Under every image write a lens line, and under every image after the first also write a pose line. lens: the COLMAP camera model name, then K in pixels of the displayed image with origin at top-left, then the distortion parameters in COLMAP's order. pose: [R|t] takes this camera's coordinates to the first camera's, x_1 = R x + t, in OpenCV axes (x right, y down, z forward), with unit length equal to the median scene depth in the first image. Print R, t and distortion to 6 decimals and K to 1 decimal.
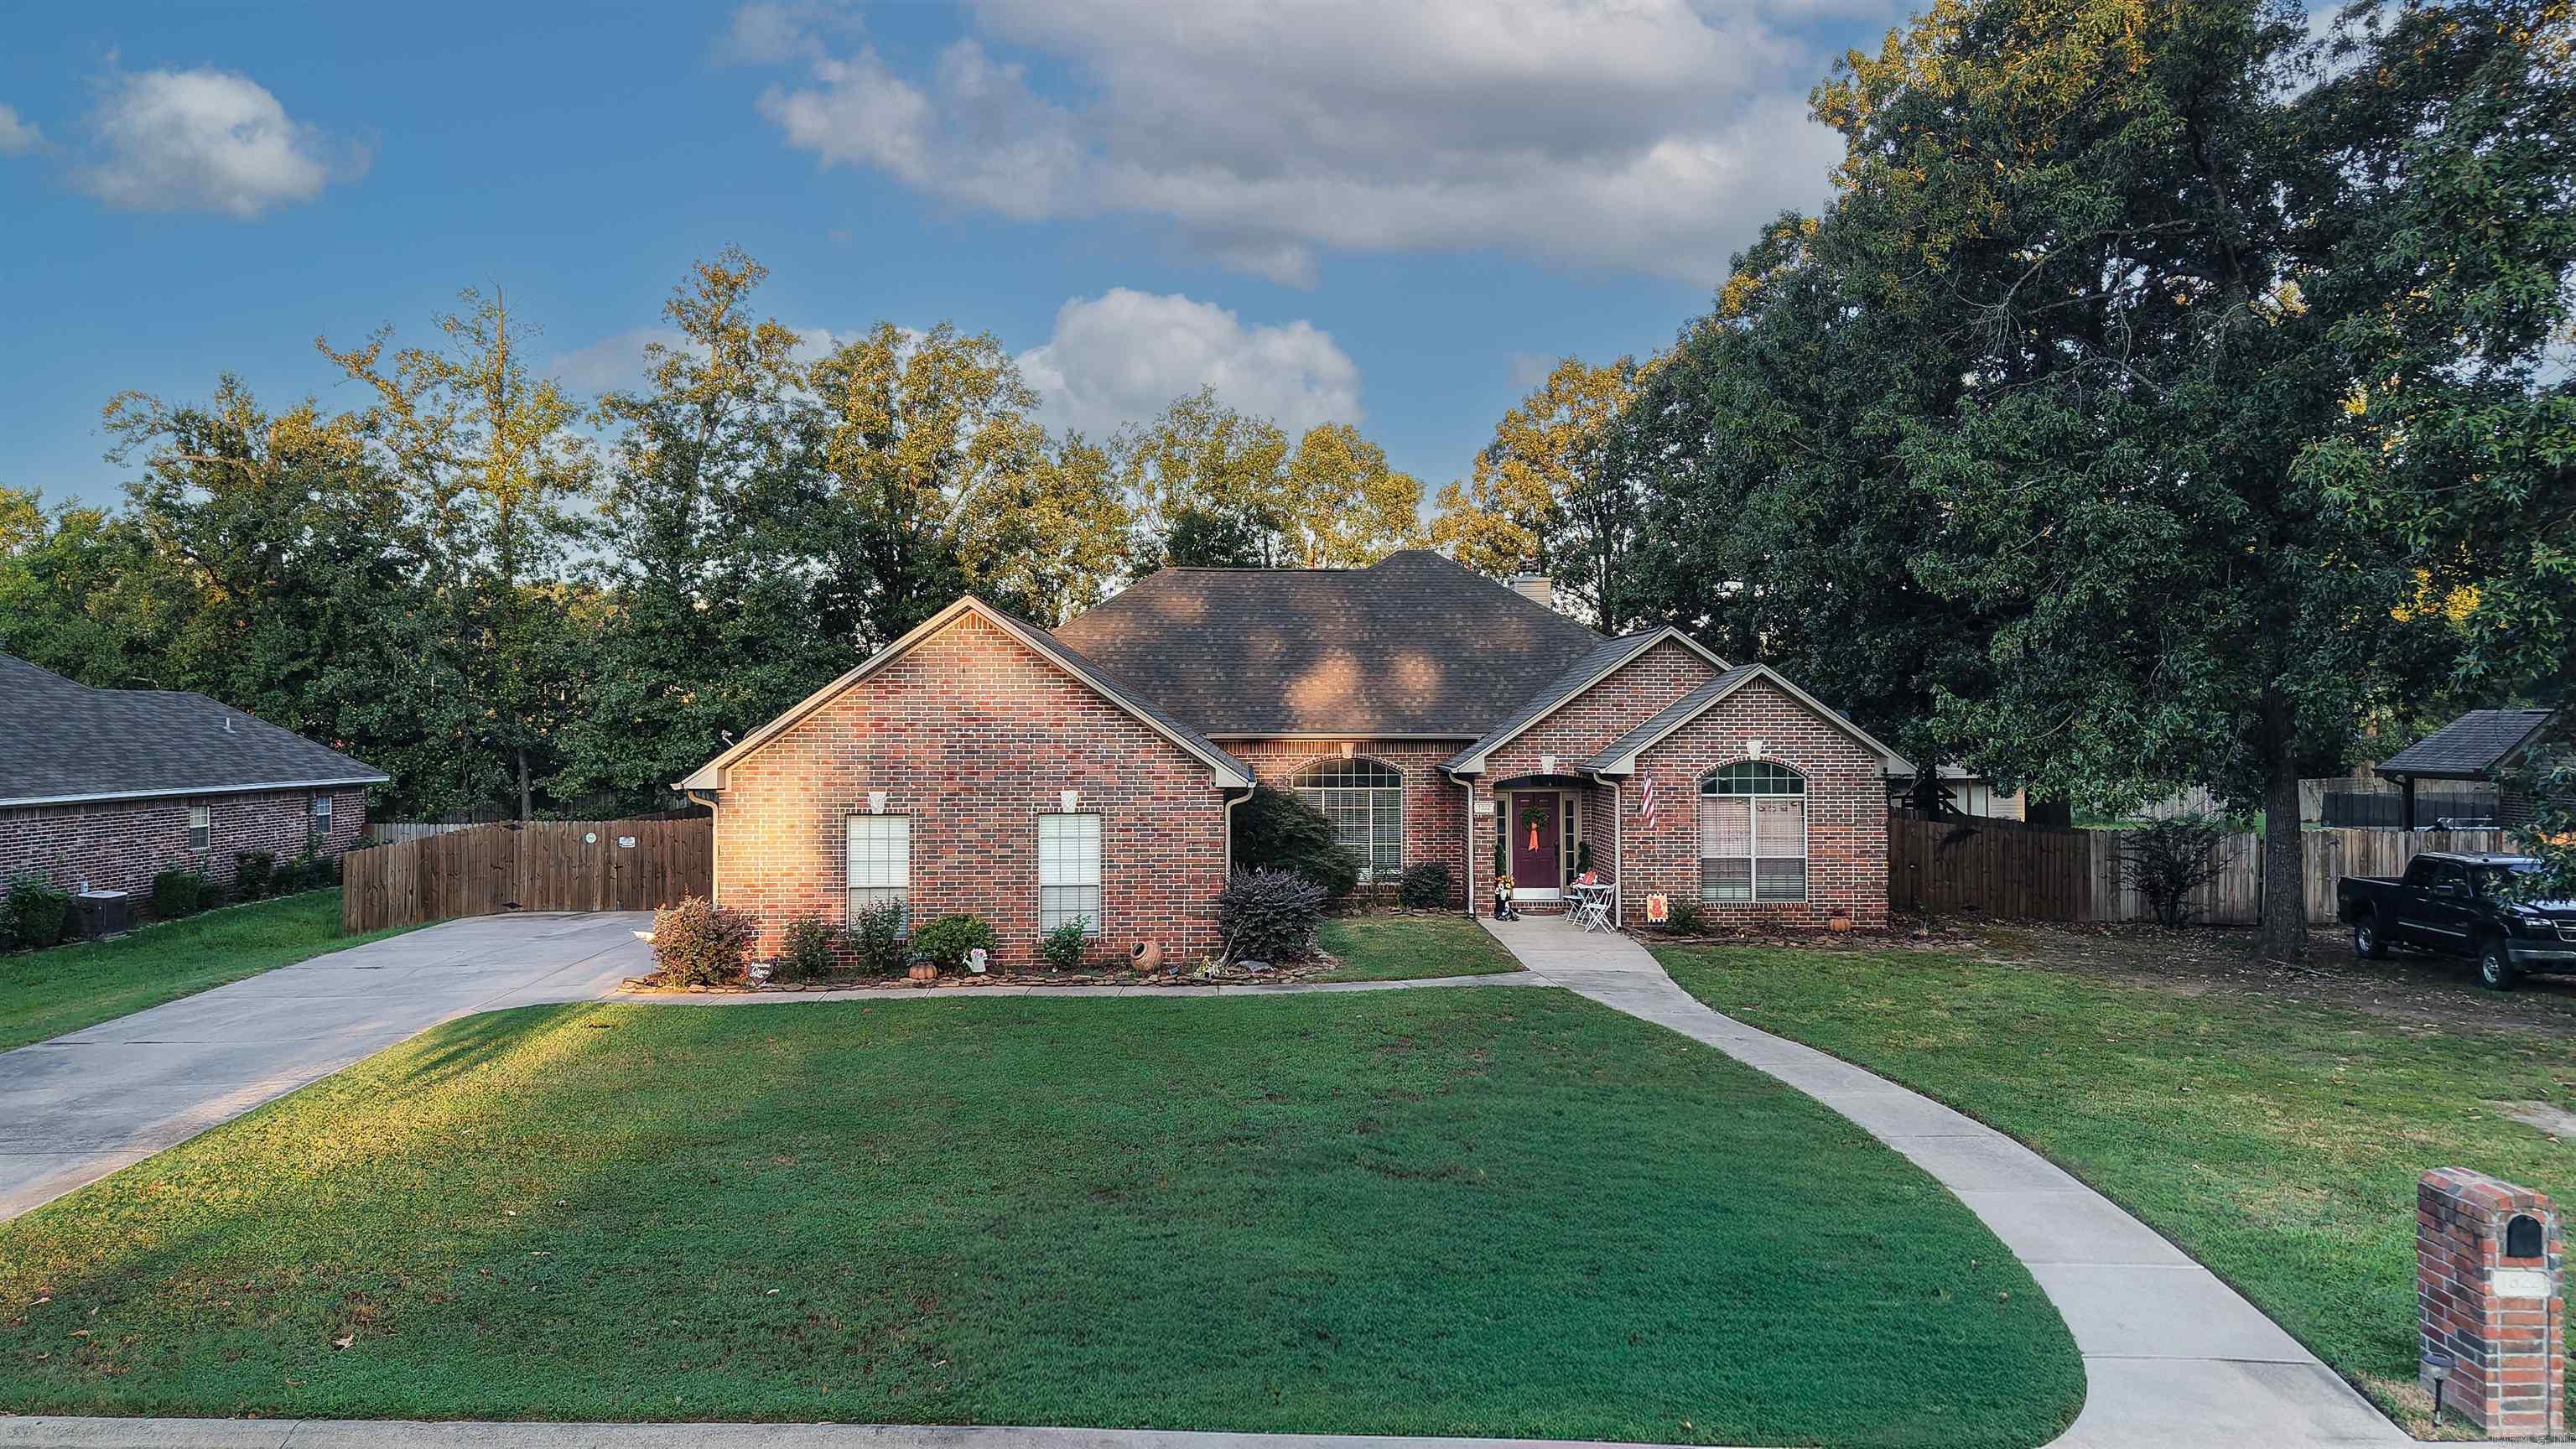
lens RADIAL K [[1711.1, 0, 1288.0], [0, 1711.1, 724.5], [0, 0, 1]] dist [-0.021051, -0.001820]
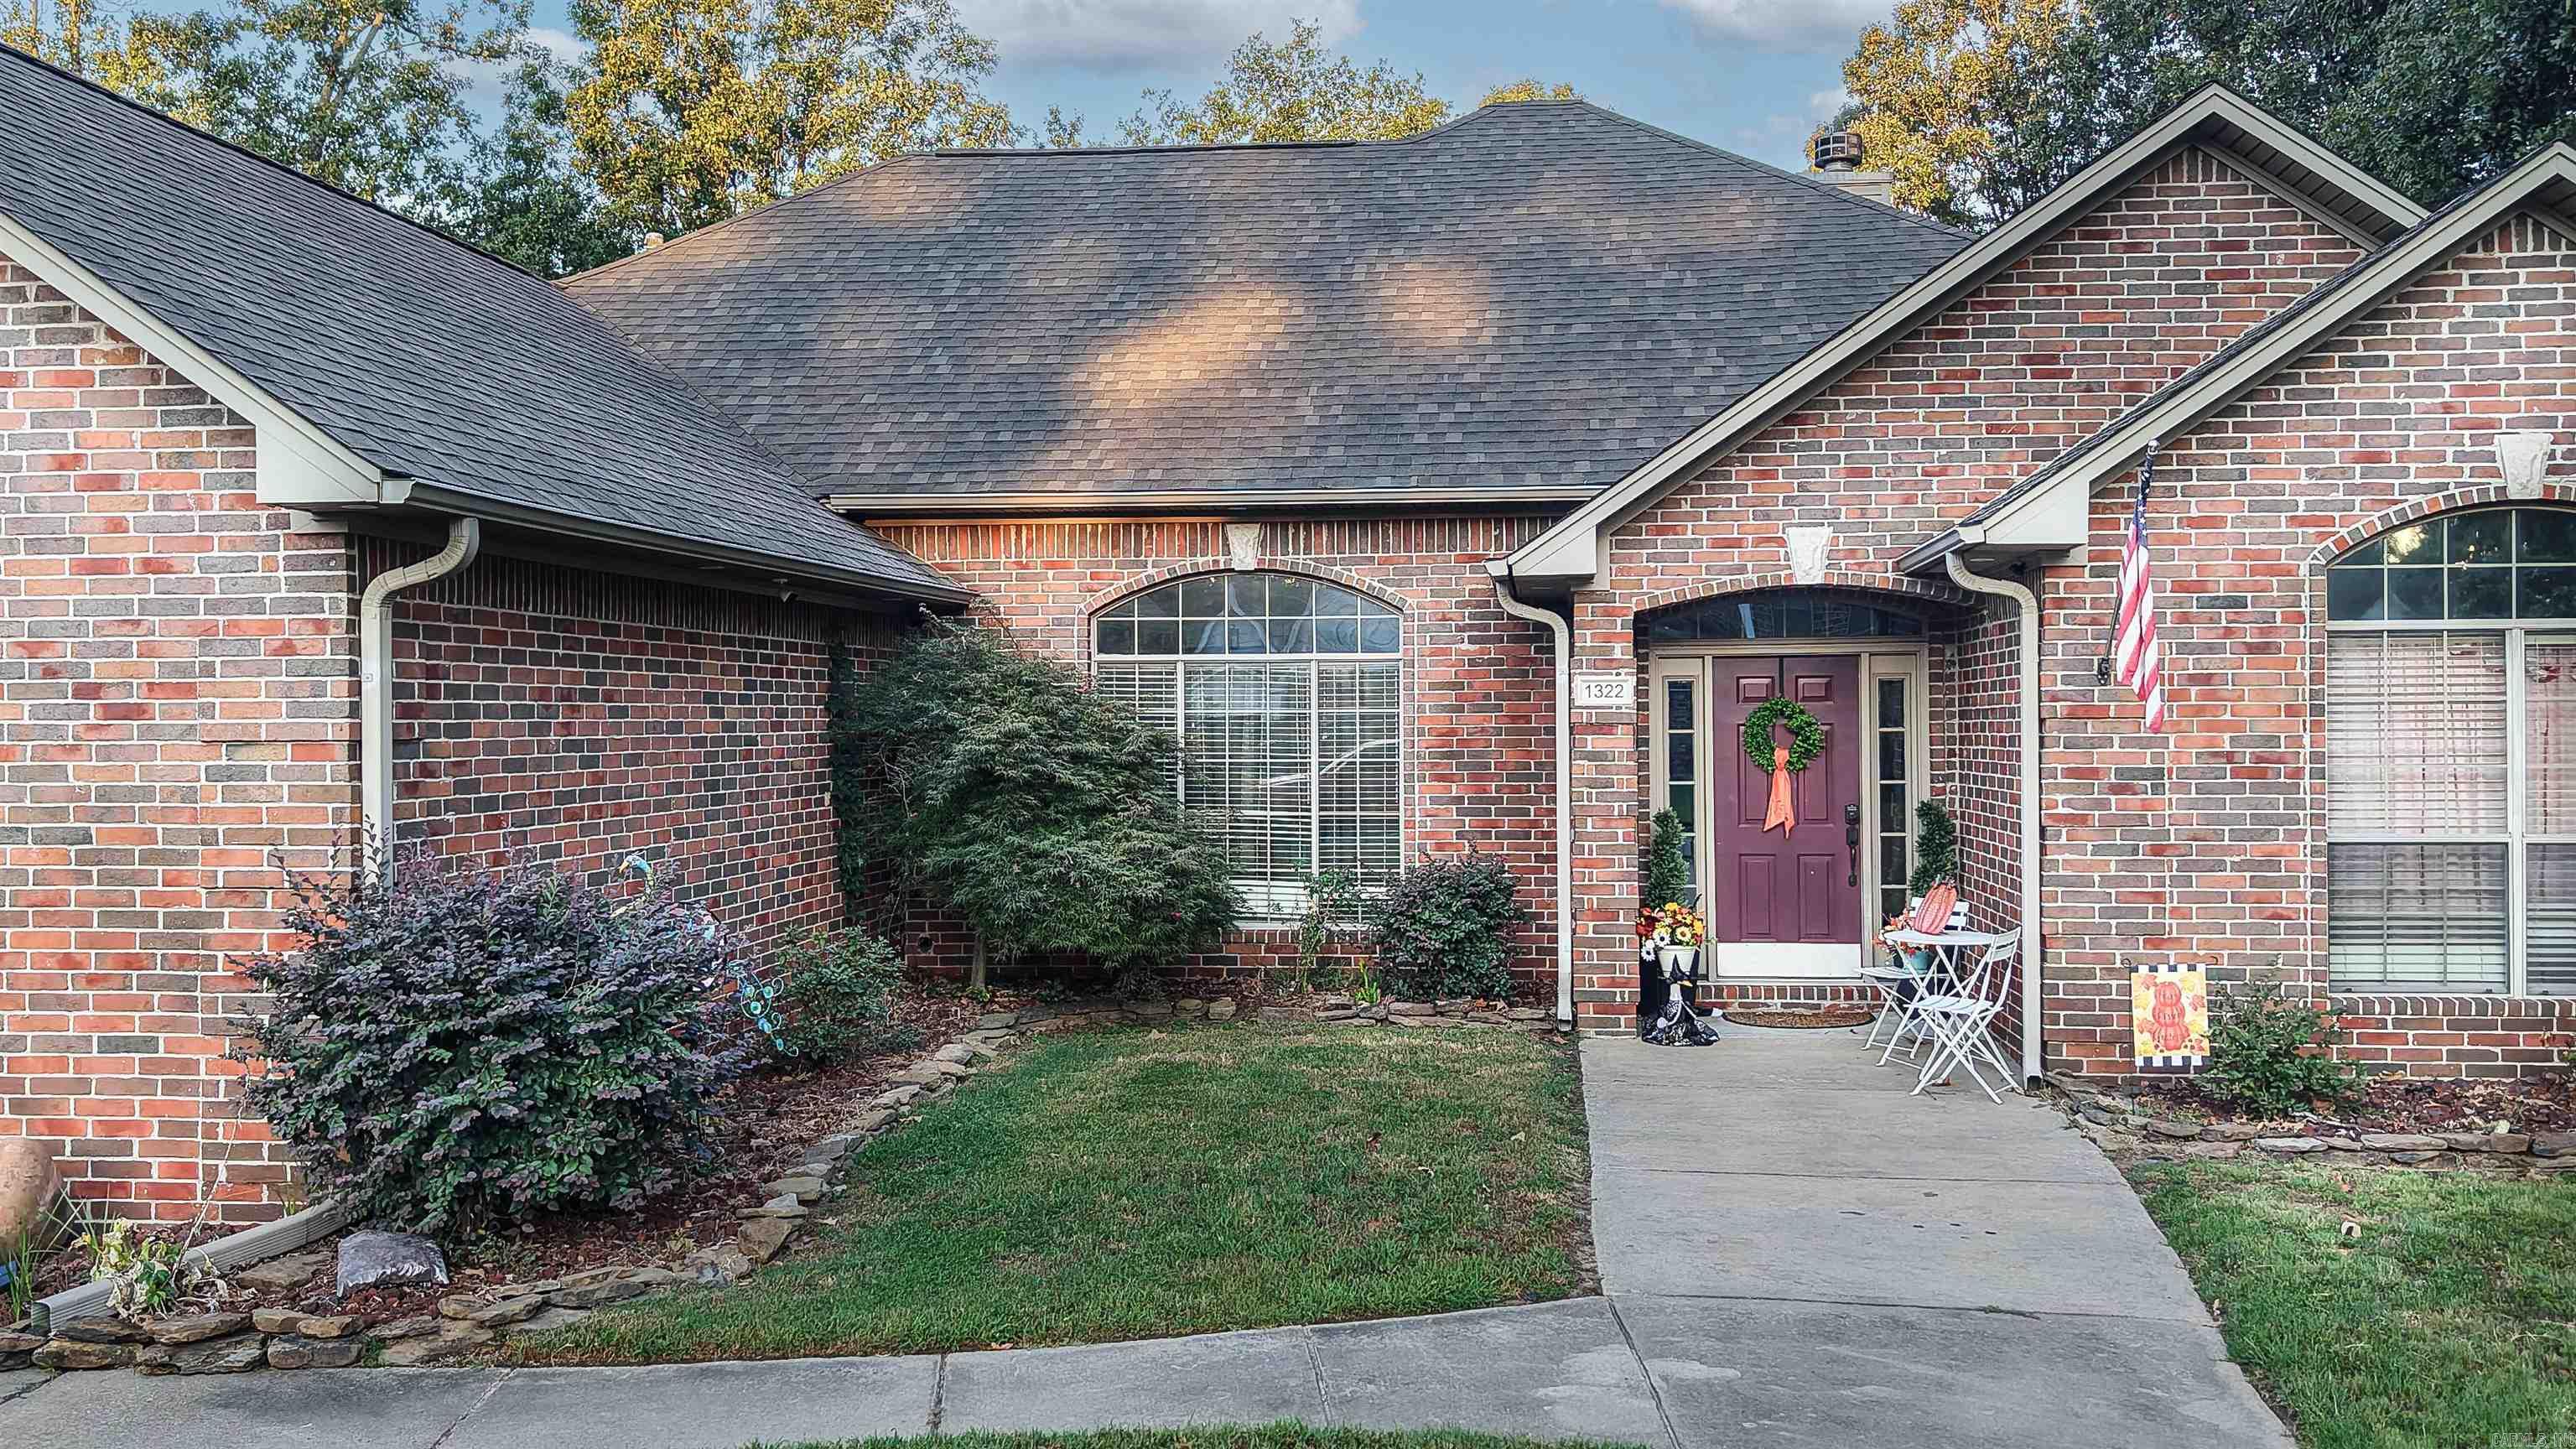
lens RADIAL K [[2274.0, 0, 1345.8], [0, 2274.0, 756.3], [0, 0, 1]] dist [0.003356, -0.007347]
pose [[0.991390, -0.002250, -0.130919, 0.122344], [0.003641, 0.999939, 0.010384, 0.056536], [0.130888, -0.010771, 0.991339, 0.571815]]
